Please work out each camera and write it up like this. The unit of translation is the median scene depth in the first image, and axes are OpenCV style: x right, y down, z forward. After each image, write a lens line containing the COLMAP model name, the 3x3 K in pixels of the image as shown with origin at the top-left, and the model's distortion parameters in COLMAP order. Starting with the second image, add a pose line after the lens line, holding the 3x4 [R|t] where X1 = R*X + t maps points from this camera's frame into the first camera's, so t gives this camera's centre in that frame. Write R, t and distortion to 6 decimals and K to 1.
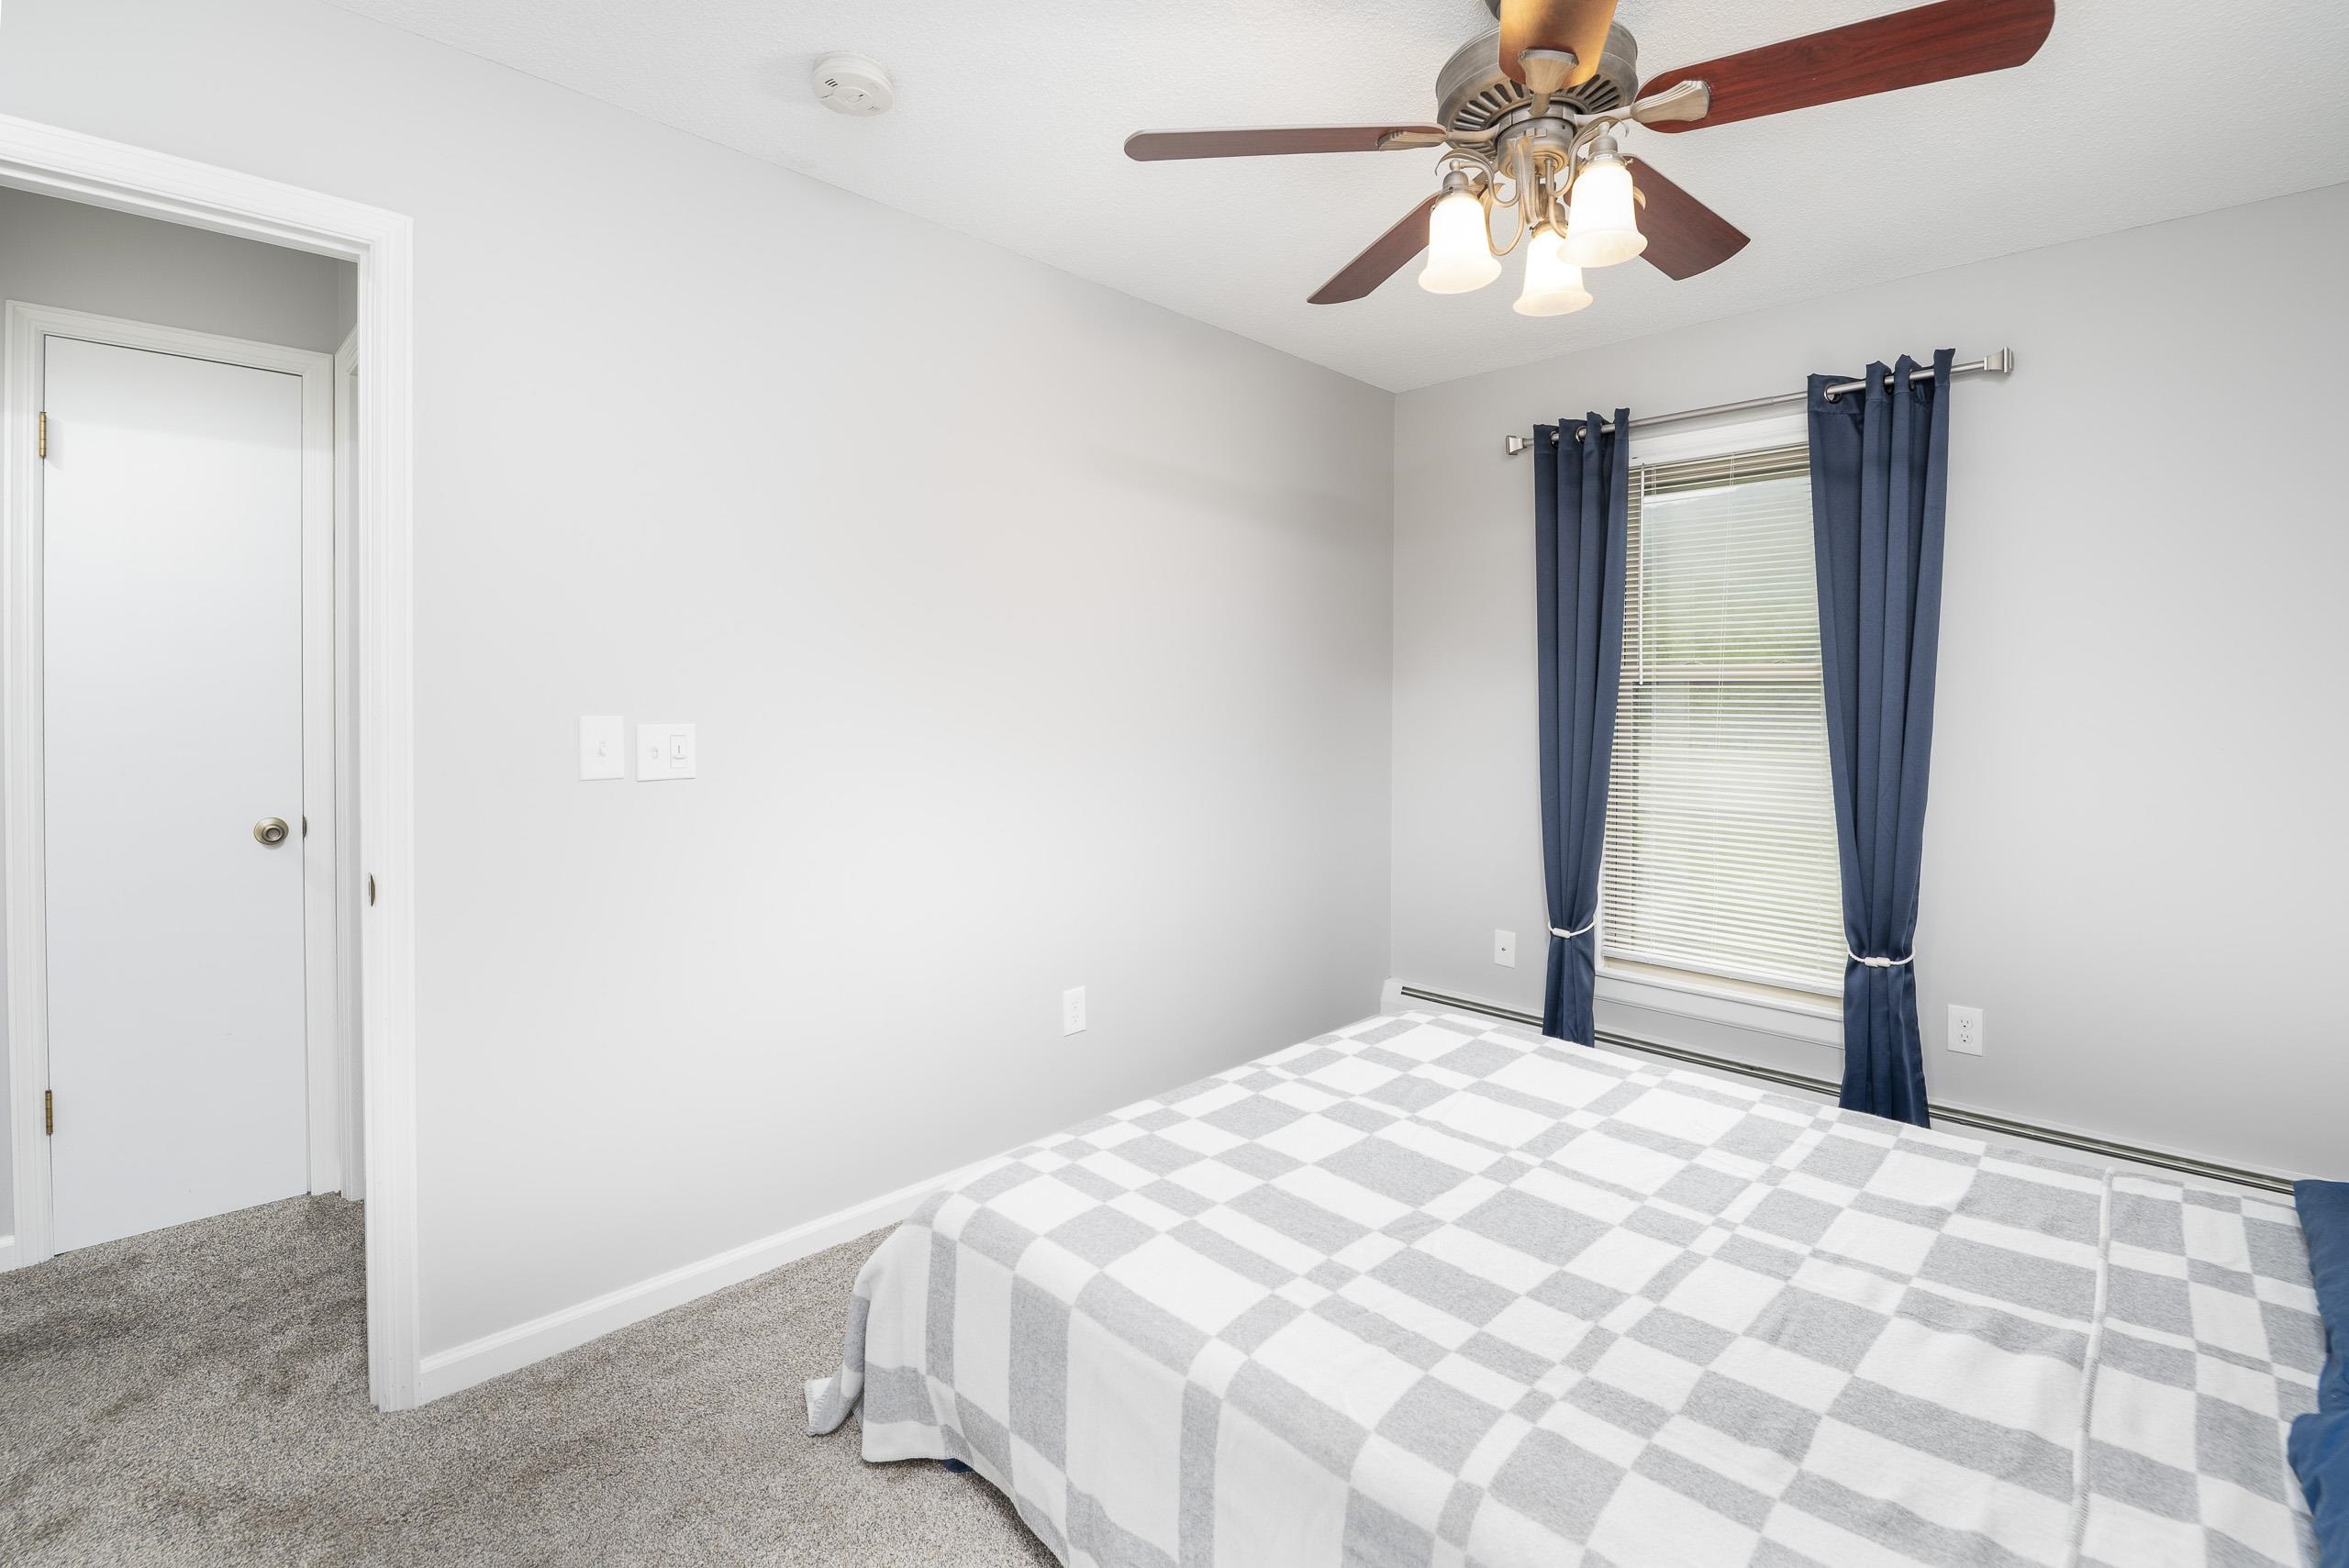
lens RADIAL K [[1065.1, 0, 1174.1], [0, 1065.1, 748.1], [0, 0, 1]] dist [-0.015825, -0.000076]
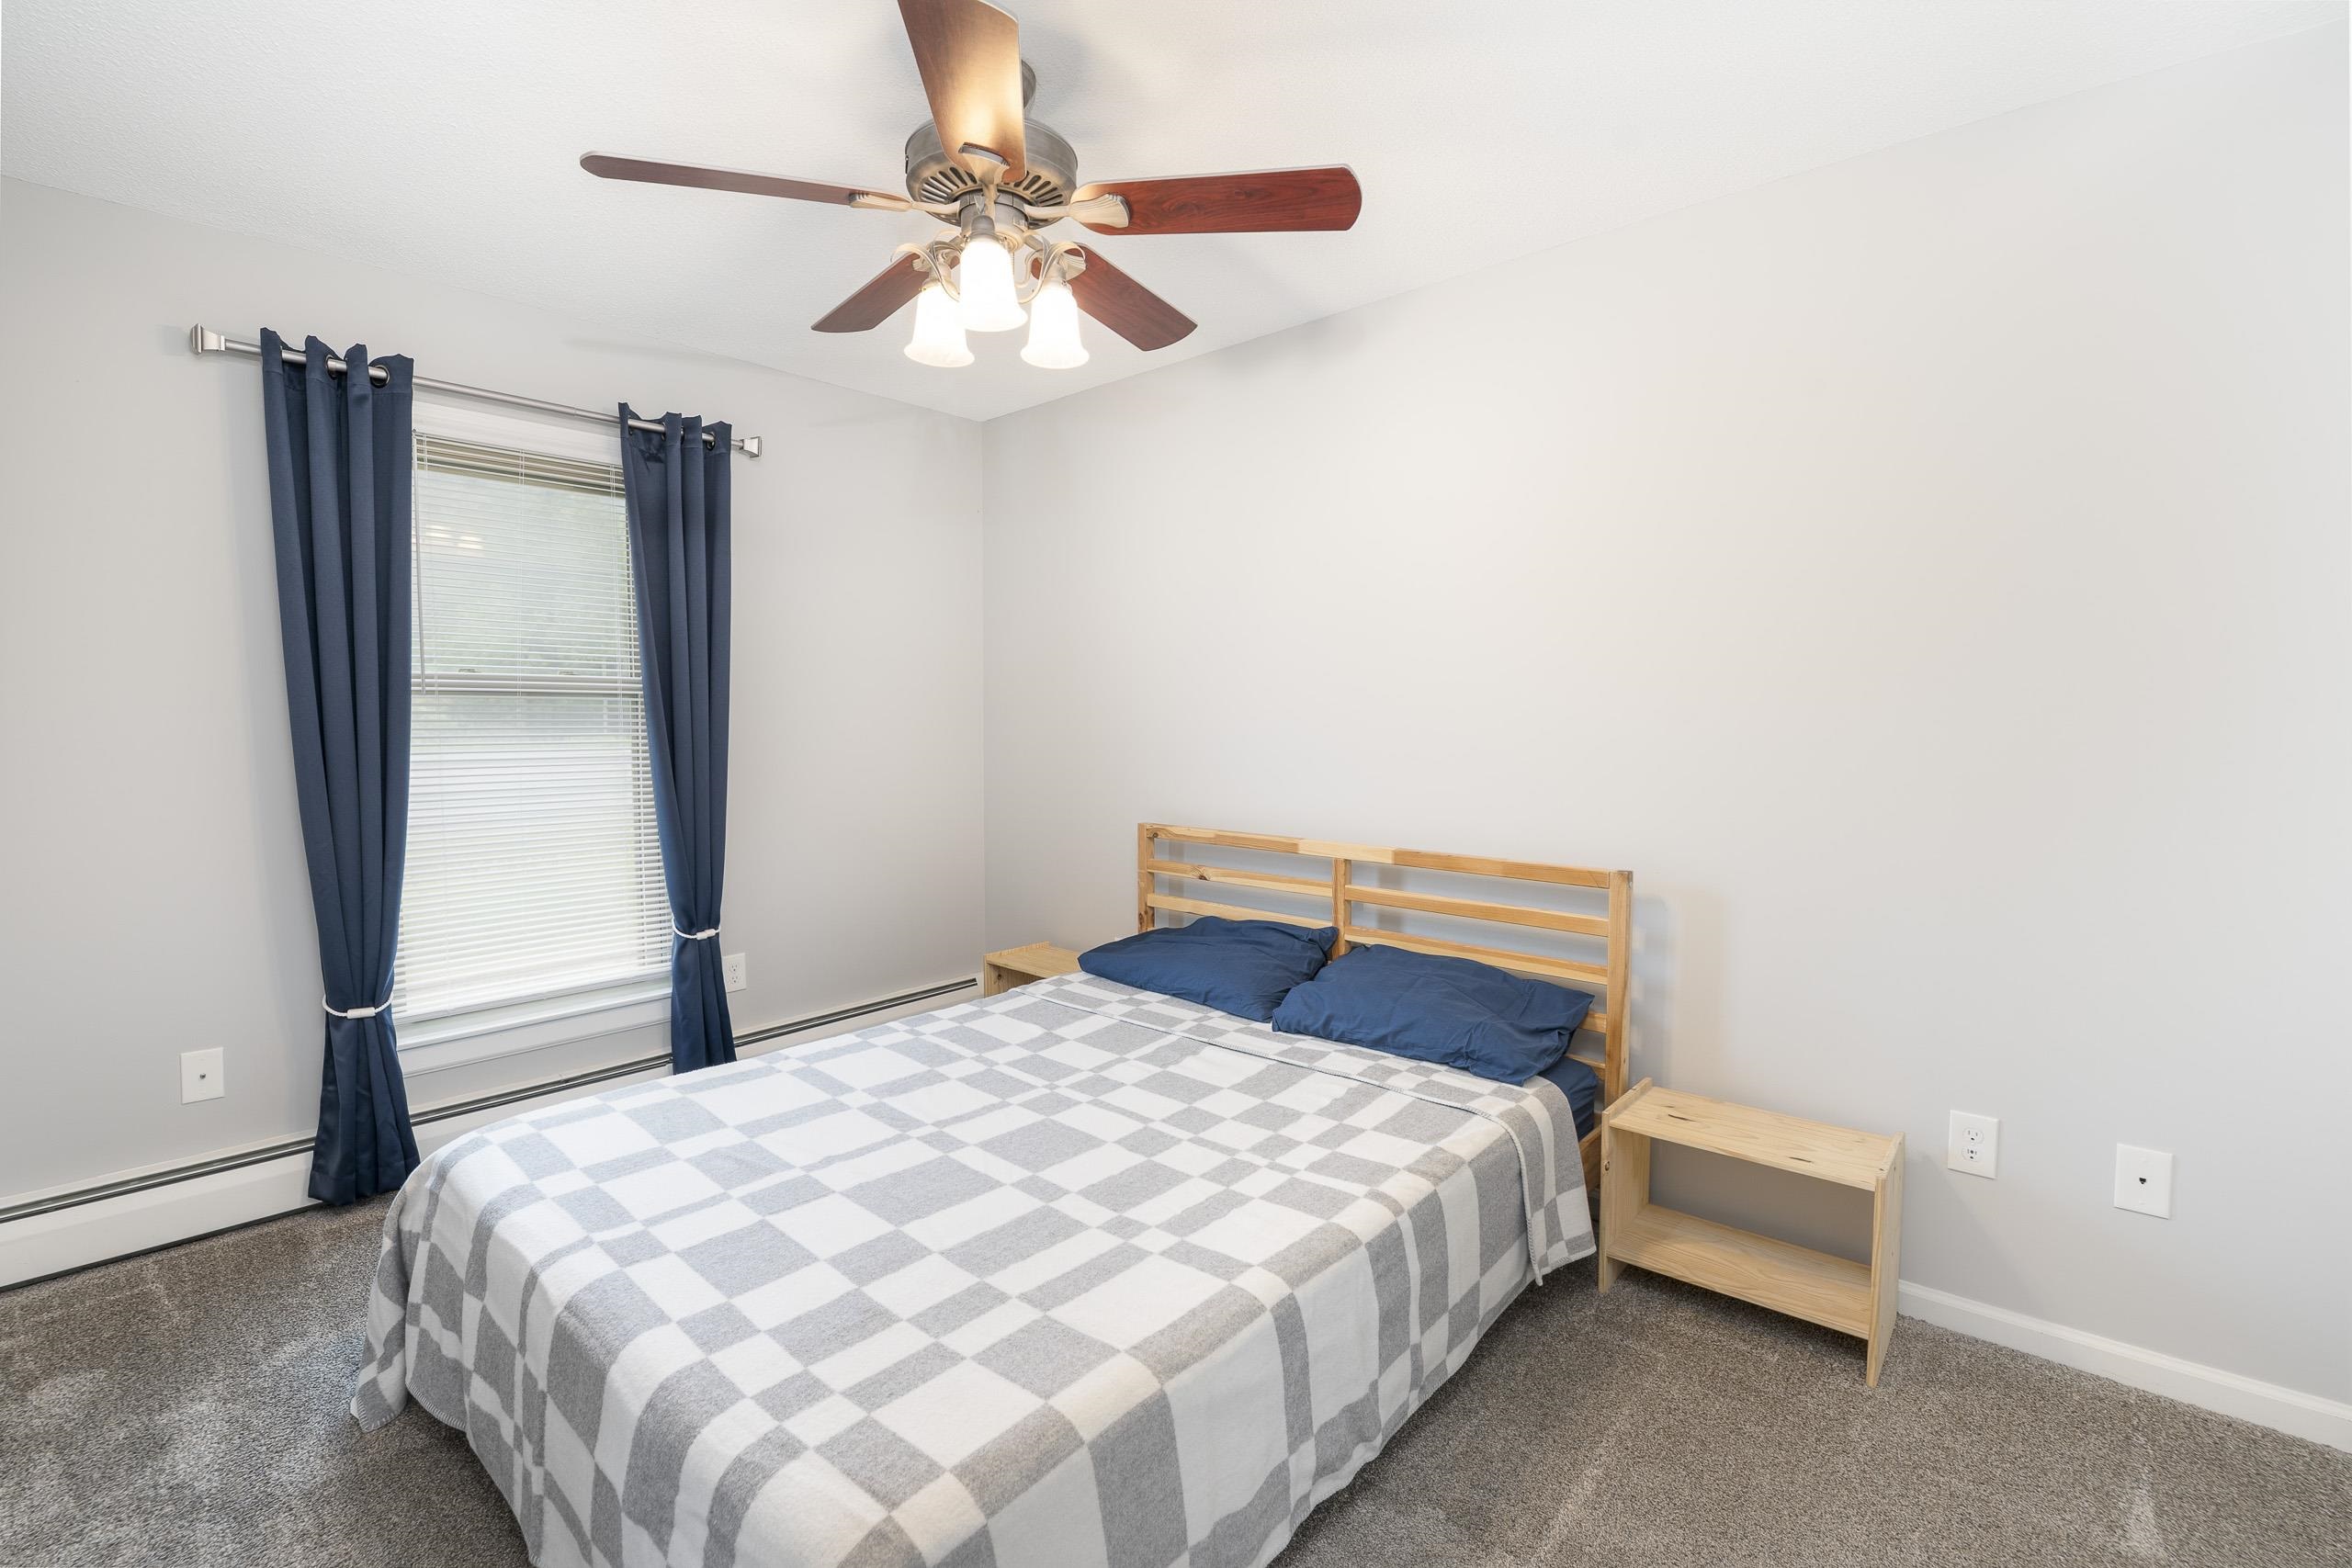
lens RADIAL K [[1032.7, 0, 1176.0], [0, 1032.7, 784.0], [0, 0, 1]] dist [-0.001802, -0.000293]
pose [[-0.055603, -0.076529, 0.995516, -0.748335], [0.044264, 0.995889, 0.079030, -0.047482], [-0.997471, 0.048460, -0.051987, 0.802651]]
